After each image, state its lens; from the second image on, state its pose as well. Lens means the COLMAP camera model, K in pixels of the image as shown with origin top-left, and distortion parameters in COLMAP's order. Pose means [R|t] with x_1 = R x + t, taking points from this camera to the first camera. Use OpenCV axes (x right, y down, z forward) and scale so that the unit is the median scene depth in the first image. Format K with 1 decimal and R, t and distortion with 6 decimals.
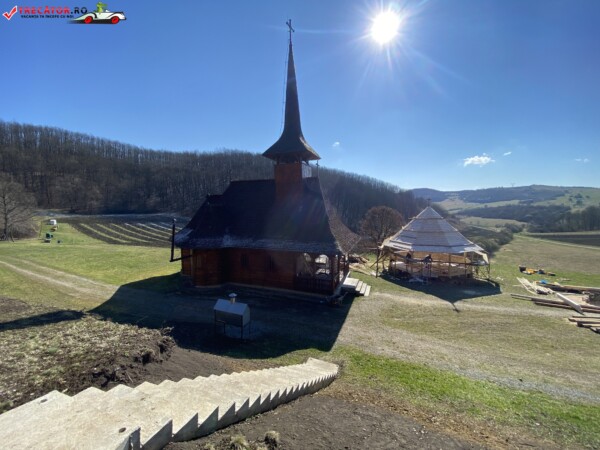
lens RADIAL K [[243.3, 0, 299.8], [0, 243.3, 224.3], [0, 0, 1]] dist [0.008326, -0.012435]
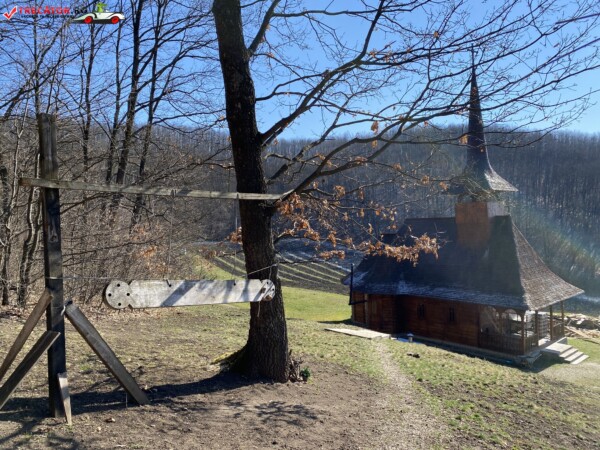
lens RADIAL K [[460.5, 0, 298.4], [0, 460.5, 220.3], [0, 0, 1]] dist [0.002267, 0.008475]
pose [[0.881196, -0.020449, -0.472309, 0.189726], [-0.012358, 0.997726, -0.066253, -0.066522], [0.472590, 0.064219, 0.878939, -0.761615]]
